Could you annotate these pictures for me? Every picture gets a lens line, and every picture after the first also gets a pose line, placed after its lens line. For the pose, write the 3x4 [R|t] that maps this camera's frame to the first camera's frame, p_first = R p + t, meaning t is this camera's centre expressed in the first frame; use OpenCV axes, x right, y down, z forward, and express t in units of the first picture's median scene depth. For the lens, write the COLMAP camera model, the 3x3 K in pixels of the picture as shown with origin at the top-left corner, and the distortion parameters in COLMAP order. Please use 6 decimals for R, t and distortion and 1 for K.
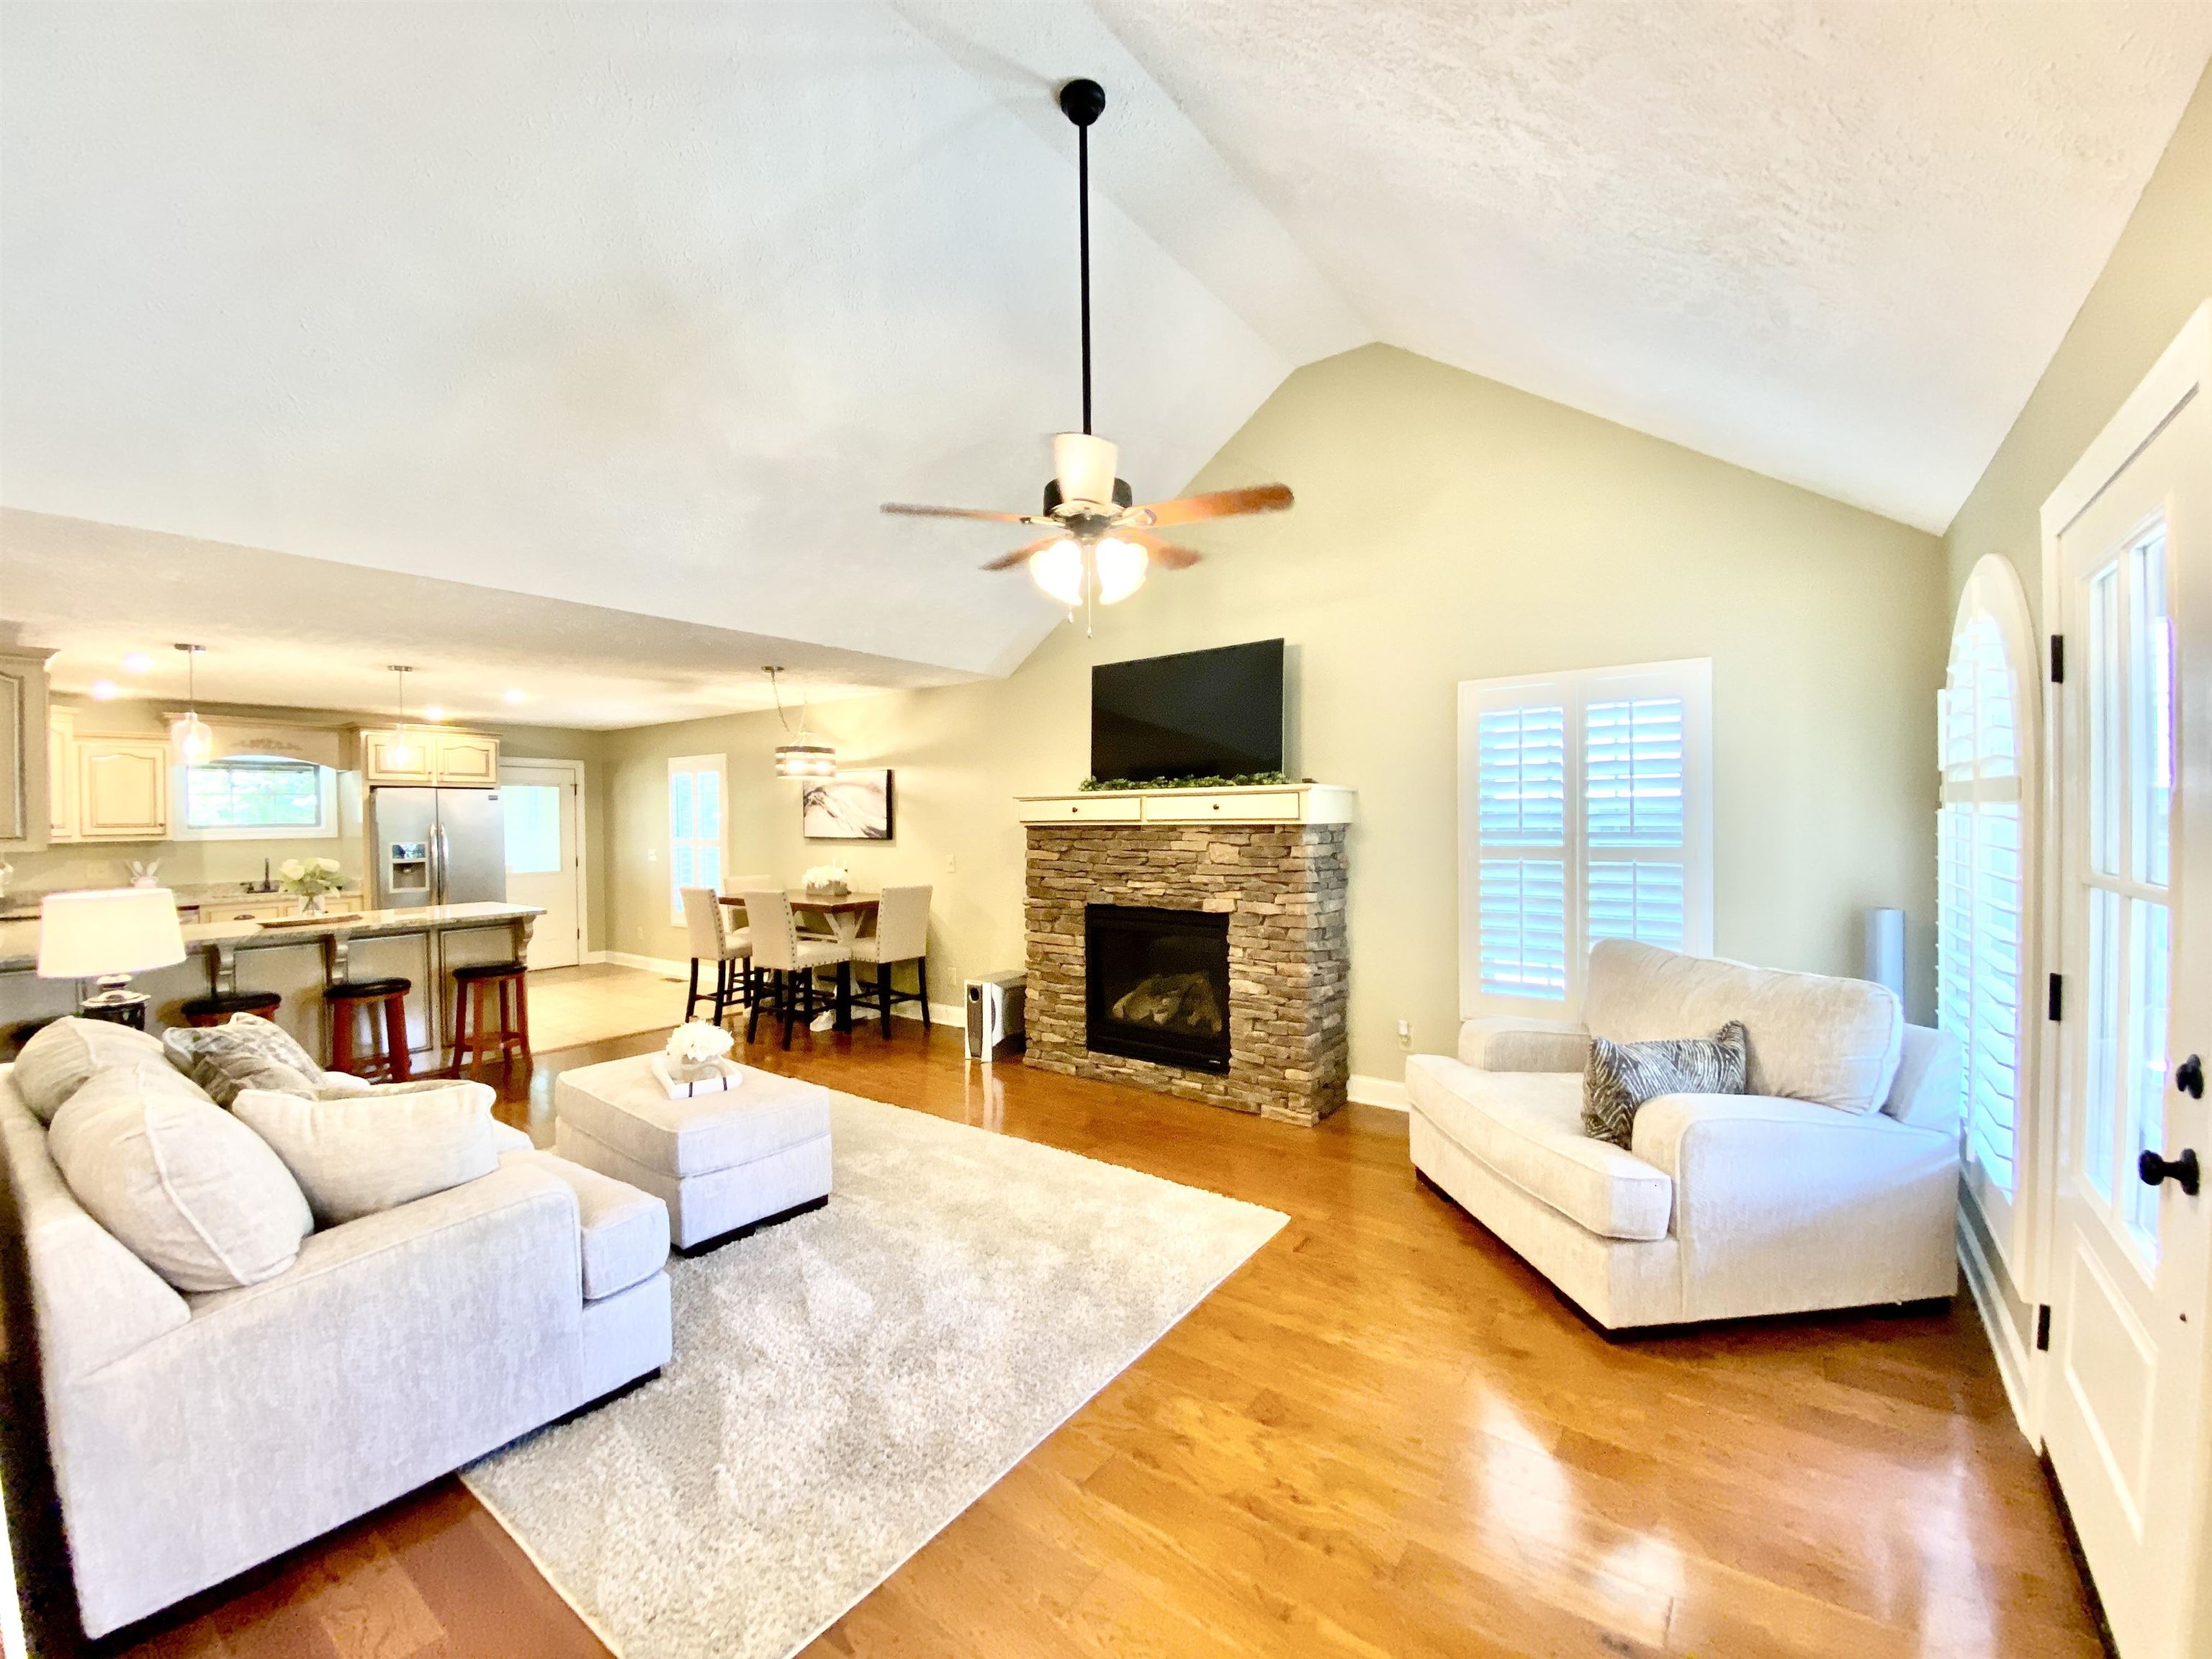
lens RADIAL K [[891.7, 0, 1106.0], [0, 891.7, 829.5], [0, 0, 1]] dist [0.002797, -0.007853]
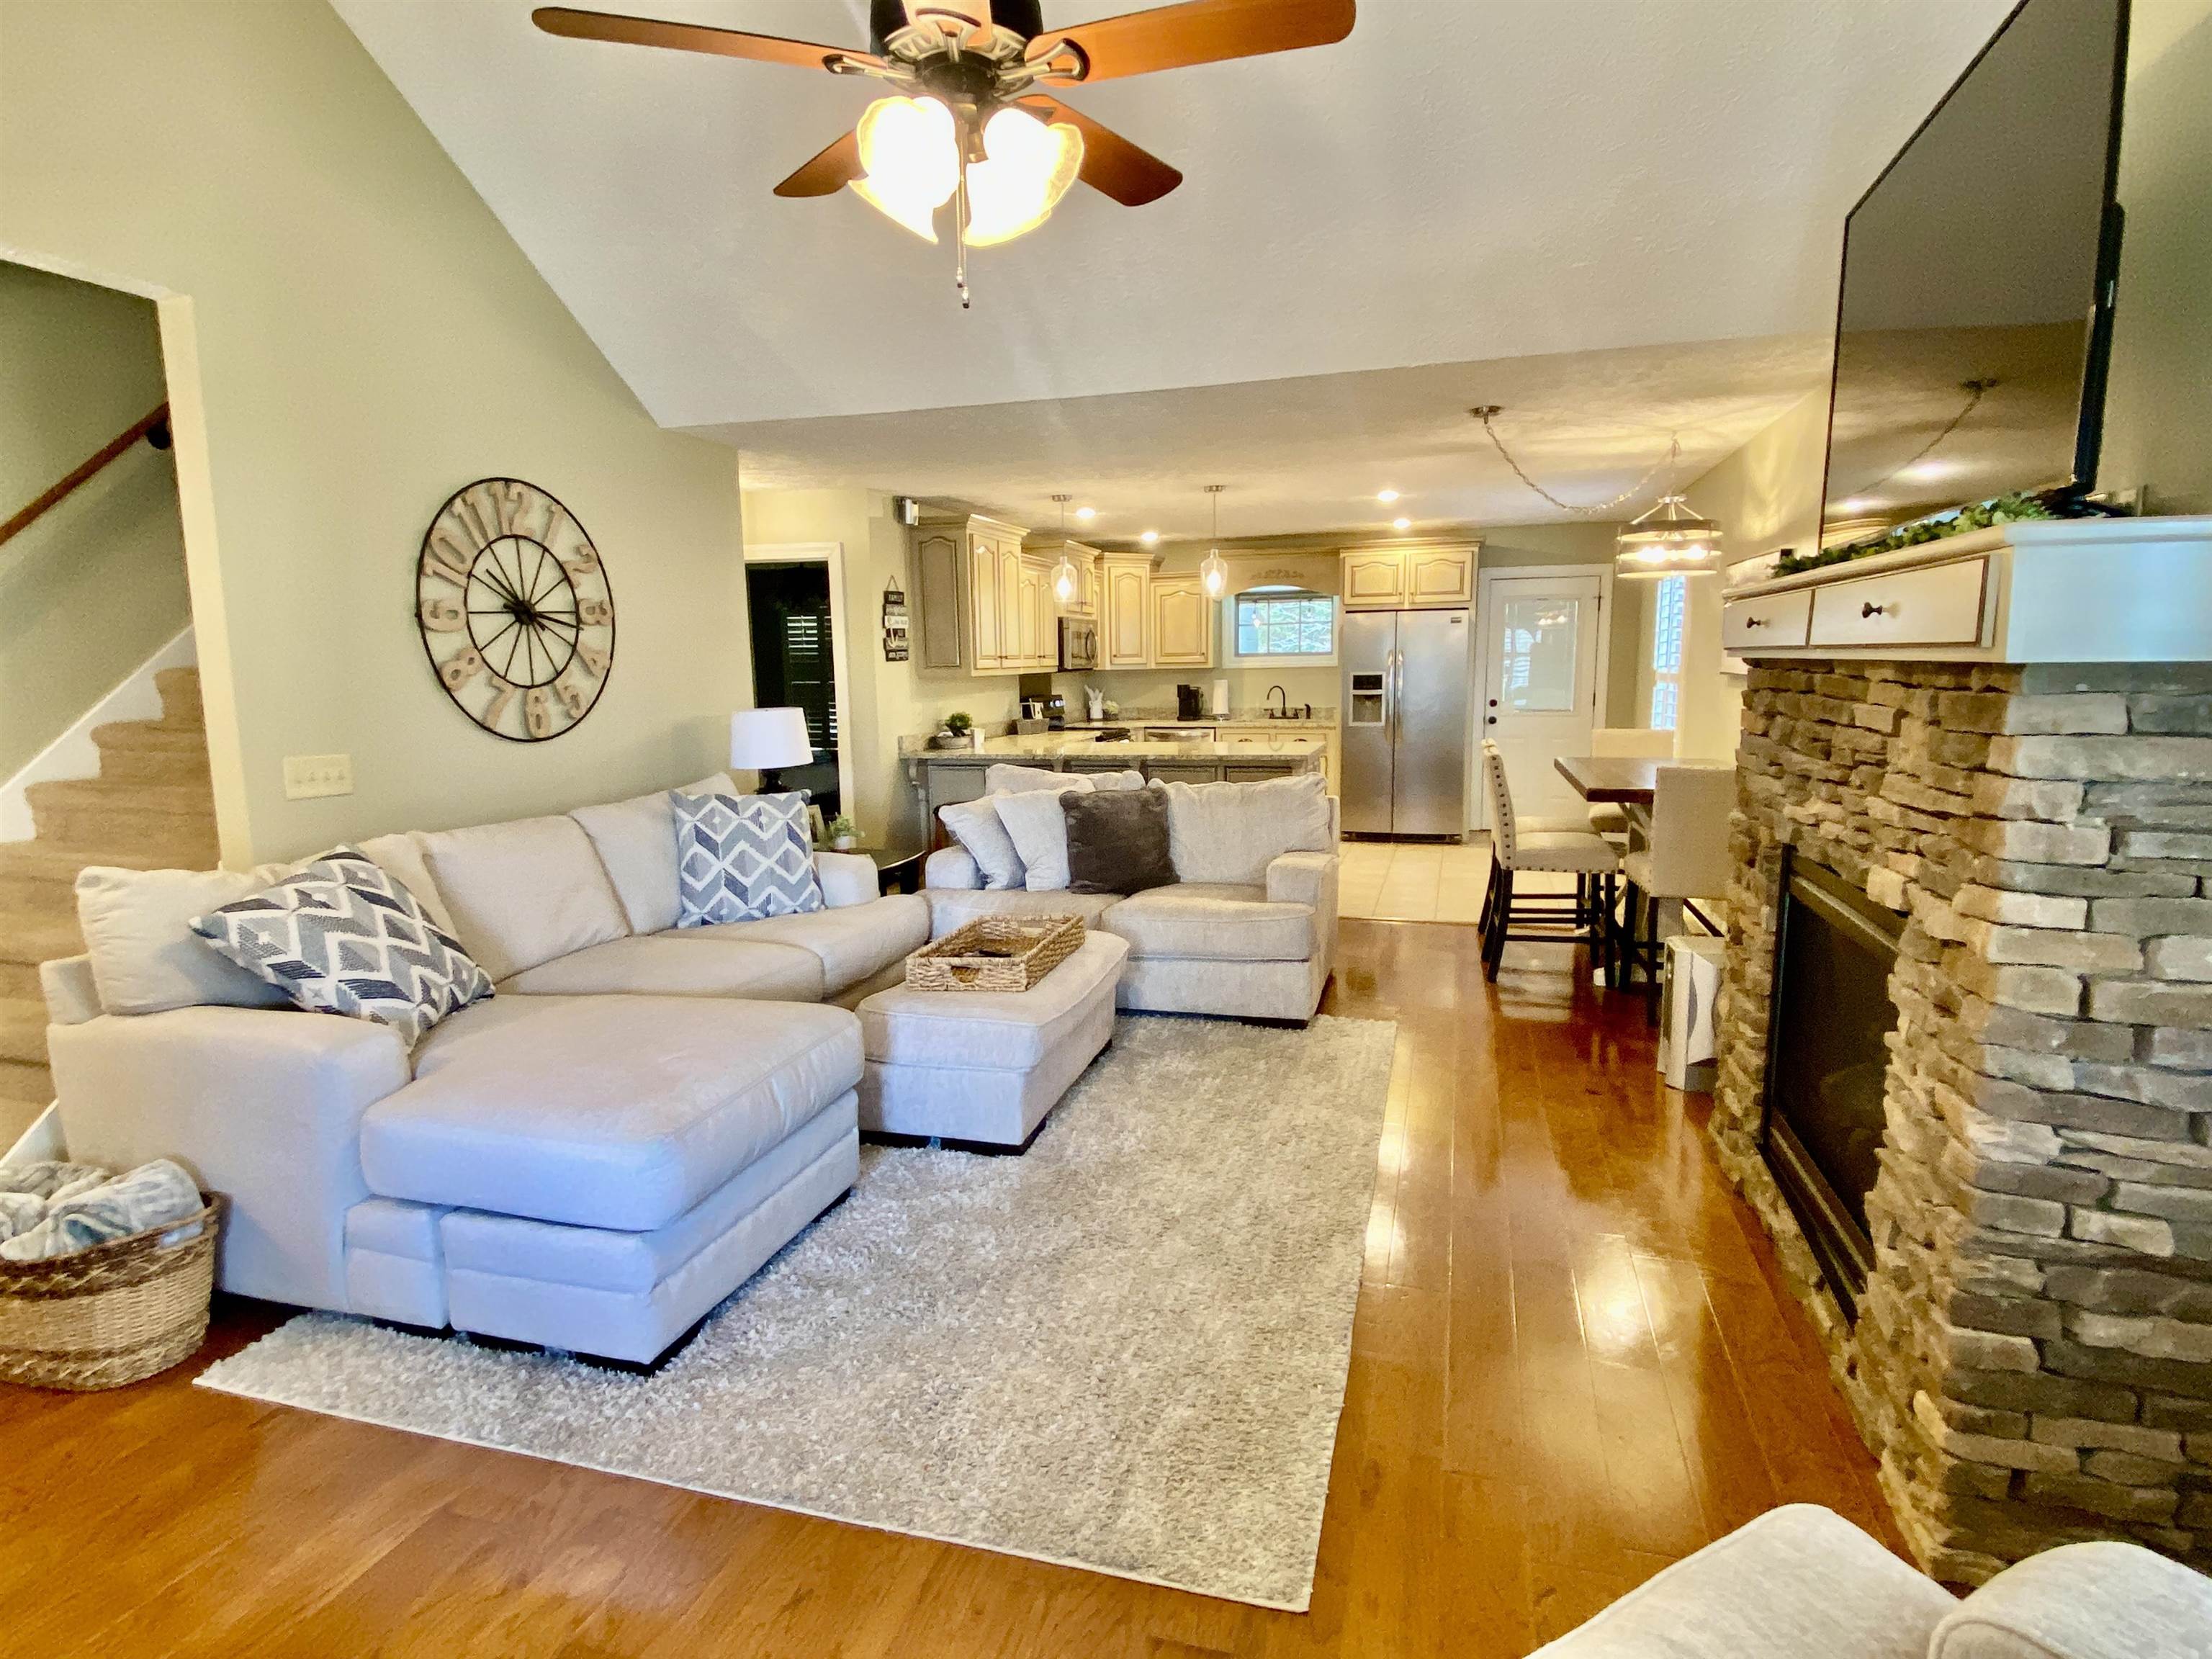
lens RADIAL K [[1172.2, 0, 1106.0], [0, 1172.2, 829.5], [0, 0, 1]] dist [0.141740, -0.134638]
pose [[0.357072, 0.138854, -0.923699, 0.314488], [-0.003782, 0.989096, 0.147223, -0.004429], [0.934069, -0.049076, 0.353703, 0.334579]]
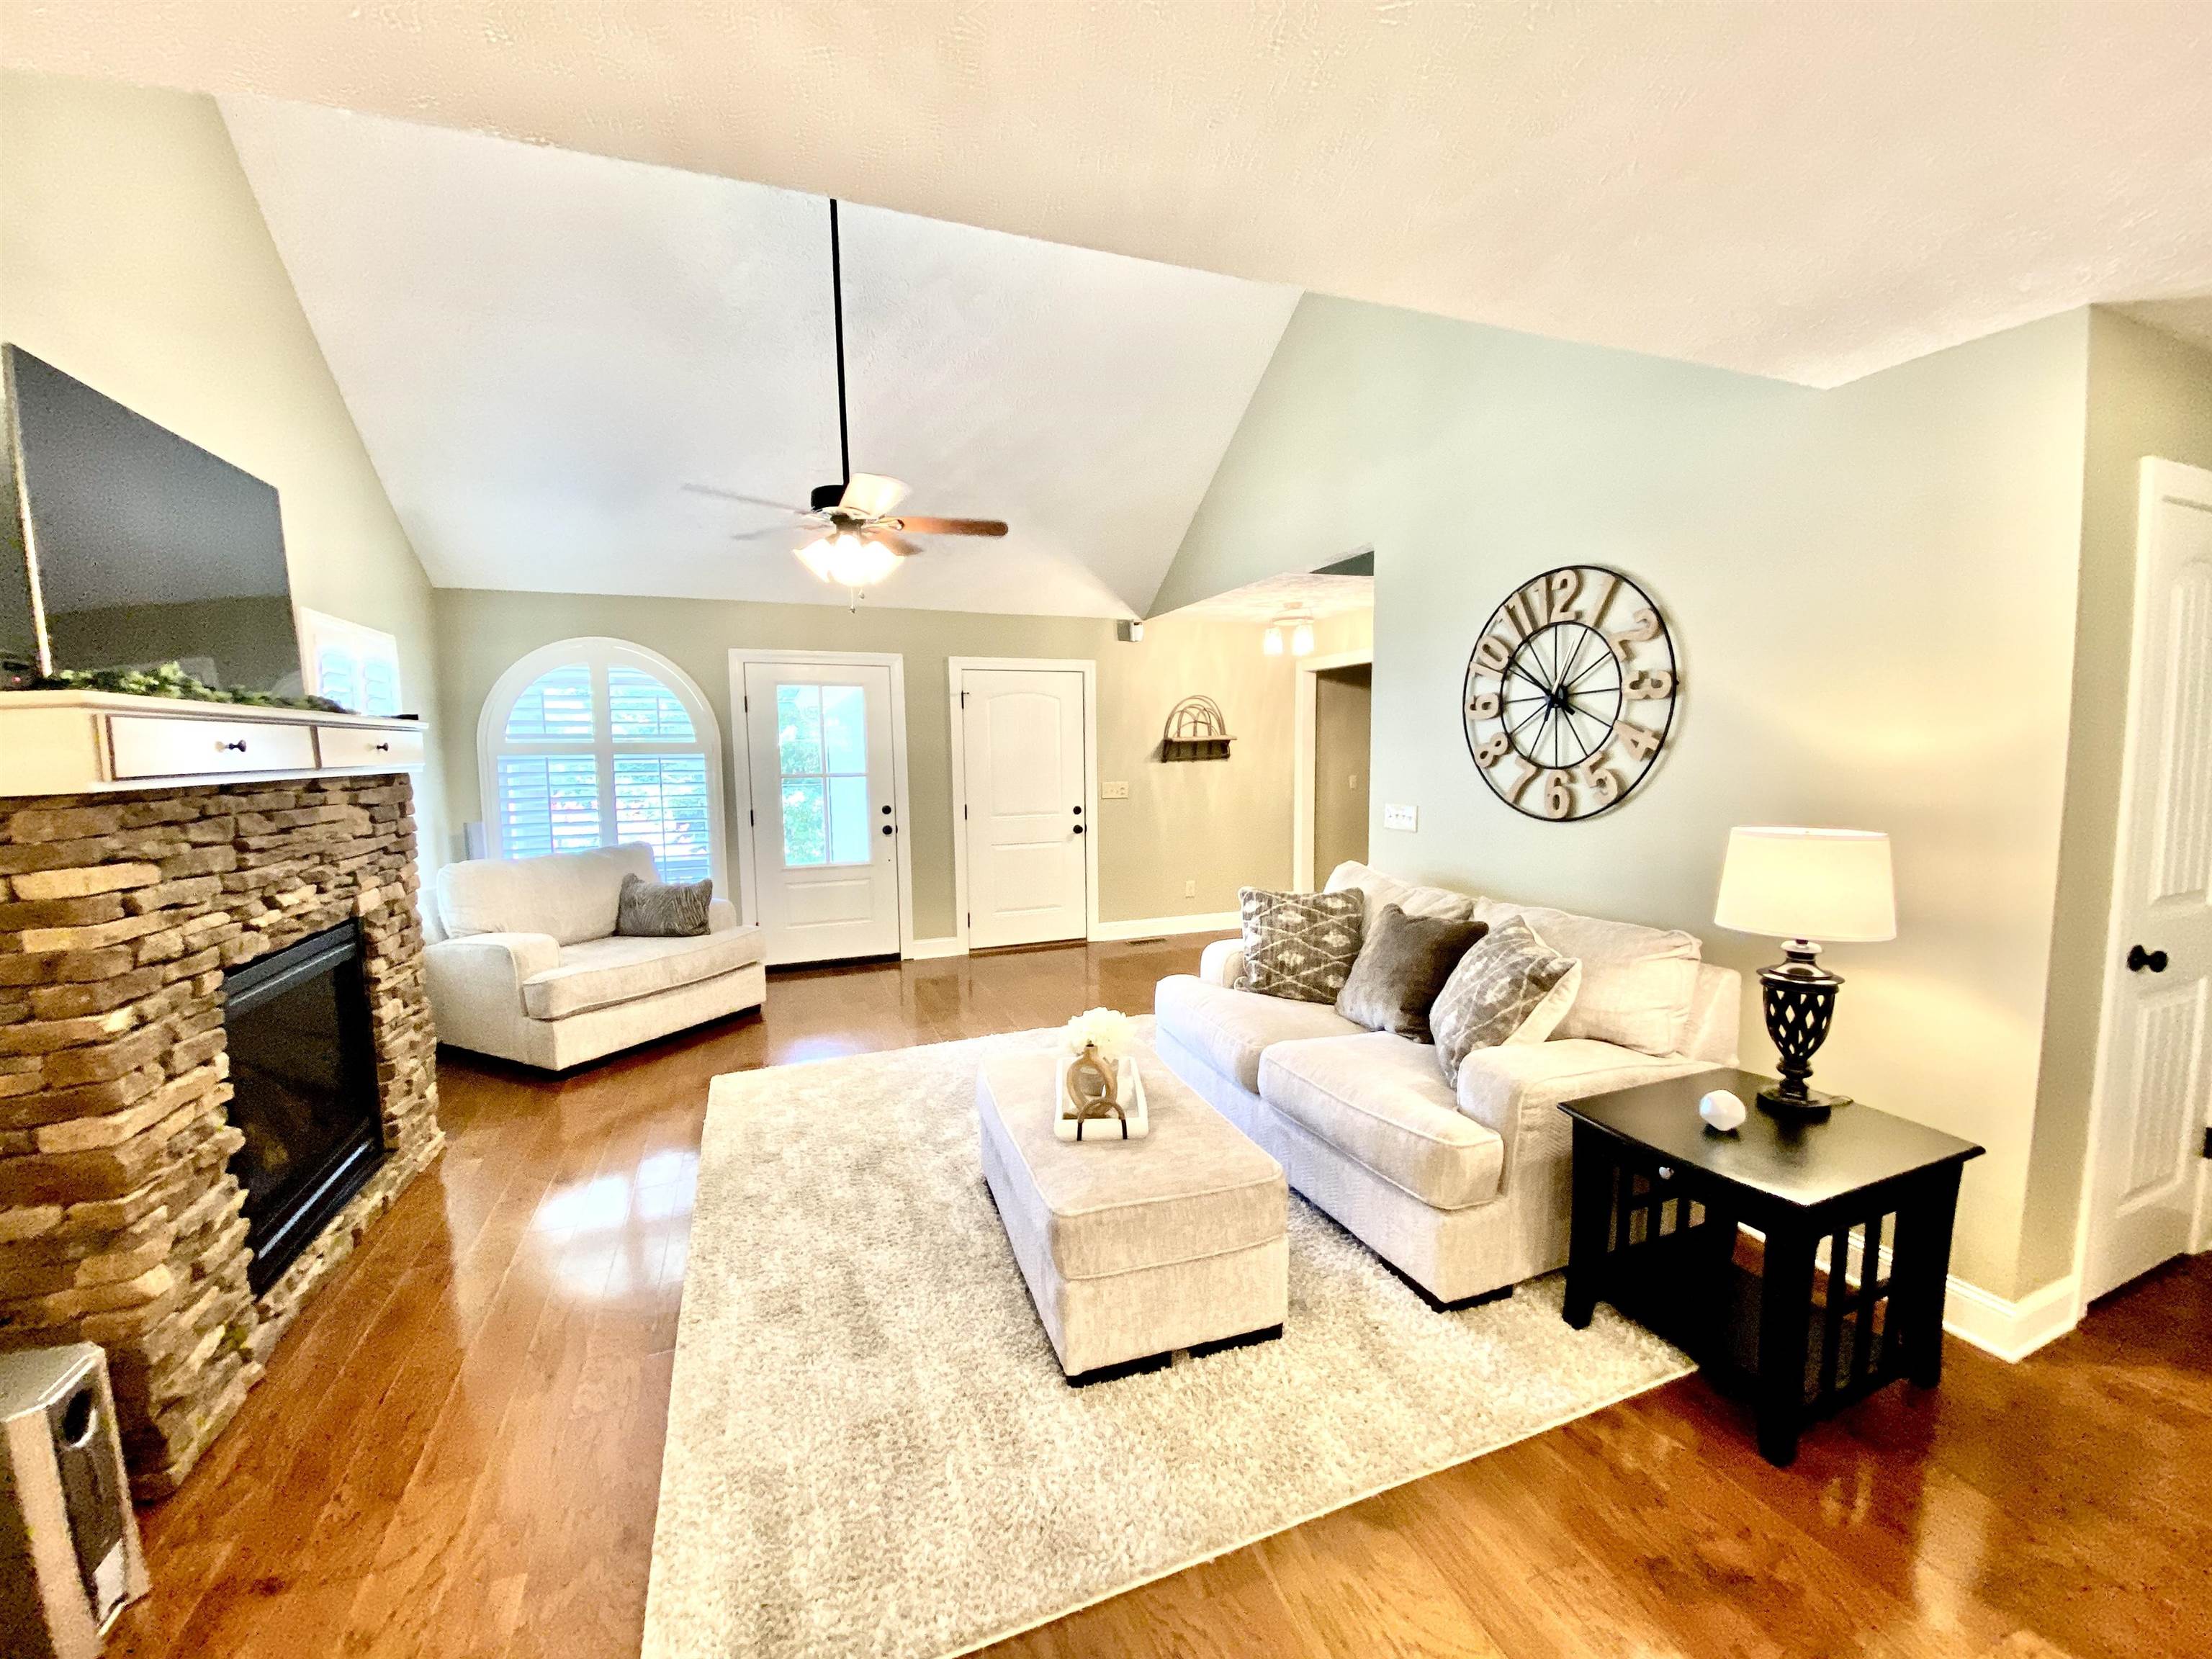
lens RADIAL K [[890.6, 0, 1112.4], [0, 890.6, 845.2], [0, 0, 1]] dist [0.001386, -0.000041]
pose [[-0.857530, -0.041744, 0.512738, -0.441368], [0.014285, 0.994386, 0.104848, 0.002890], [-0.514236, 0.097235, -0.852119, 0.818247]]
